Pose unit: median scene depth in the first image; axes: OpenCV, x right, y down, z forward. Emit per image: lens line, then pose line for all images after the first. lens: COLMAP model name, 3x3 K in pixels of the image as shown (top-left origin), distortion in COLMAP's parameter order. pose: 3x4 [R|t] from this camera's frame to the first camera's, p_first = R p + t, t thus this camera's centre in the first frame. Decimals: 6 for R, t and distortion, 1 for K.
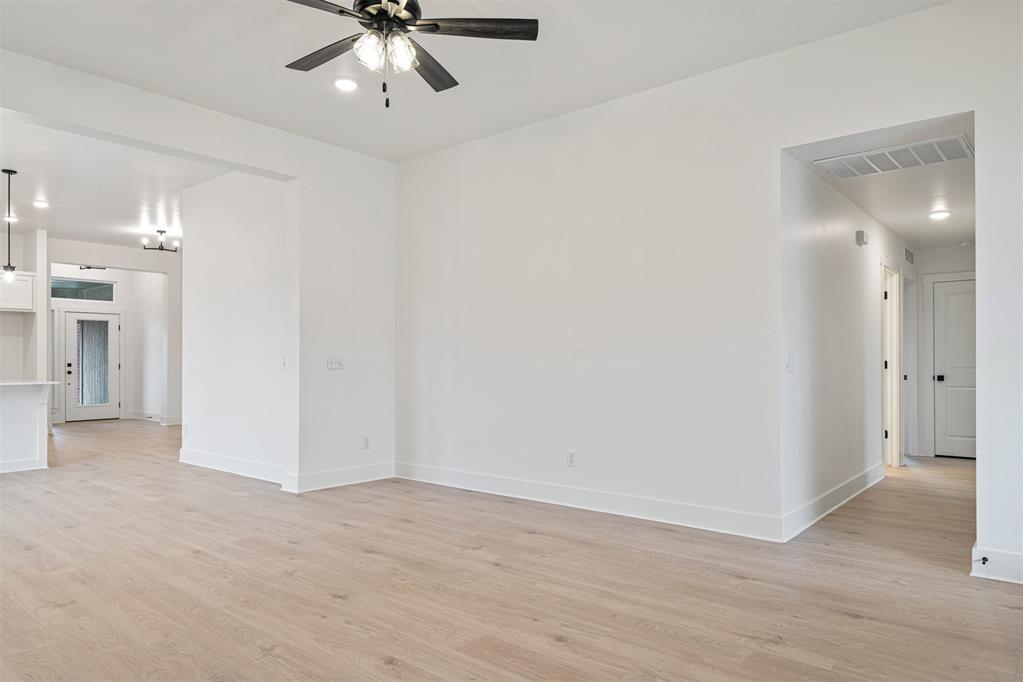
lens RADIAL K [[670.0, 0, 510.1], [0, 670.0, 328.8], [0, 0, 1]] dist [-0.002330, -0.002705]
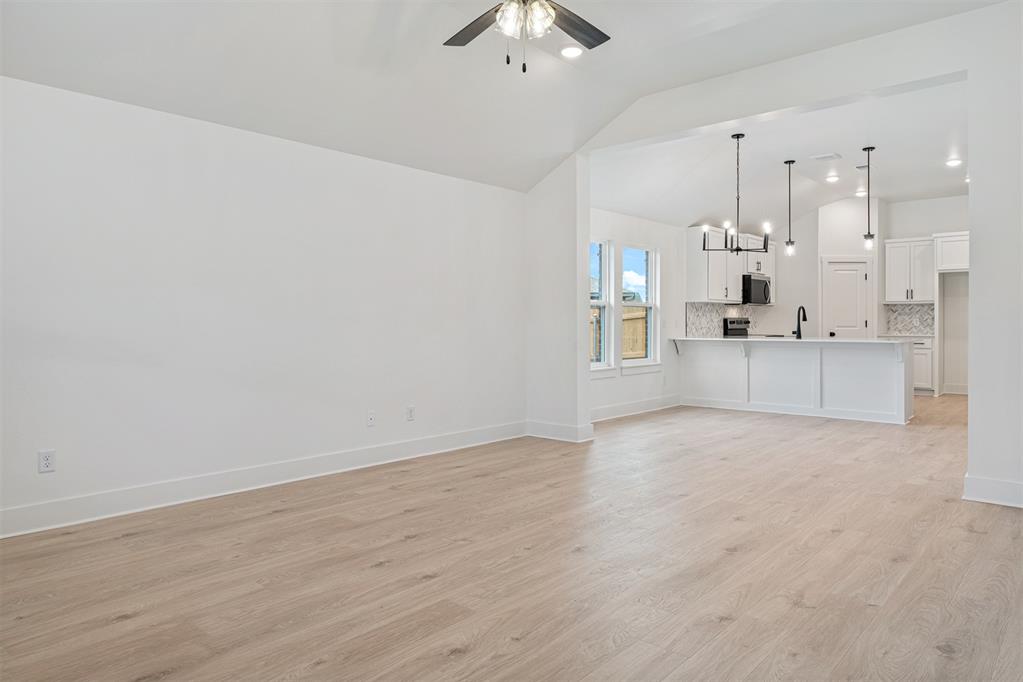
lens RADIAL K [[645.7, 0, 511.5], [0, 645.7, 341.0], [0, 0, 1]] dist [0.003437, -0.000047]
pose [[-0.031862, 0.030734, -0.999020, 0.677265], [0.053988, 0.998121, 0.028985, 0.034055], [0.998033, -0.053012, -0.033461, 0.850185]]
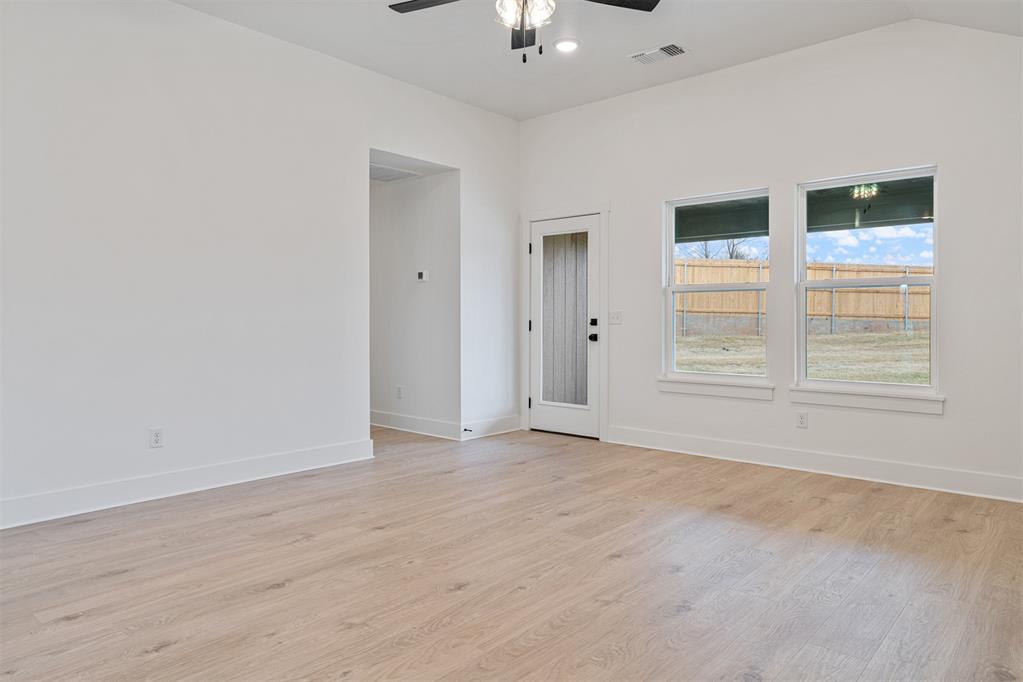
lens RADIAL K [[645.7, 0, 511.5], [0, 645.7, 341.0], [0, 0, 1]] dist [0.003437, -0.000047]
pose [[0.023627, -0.032317, 0.999198, -0.975710], [-0.053905, 0.997982, 0.033552, 0.043377], [-0.998266, -0.054655, 0.021837, 0.837948]]
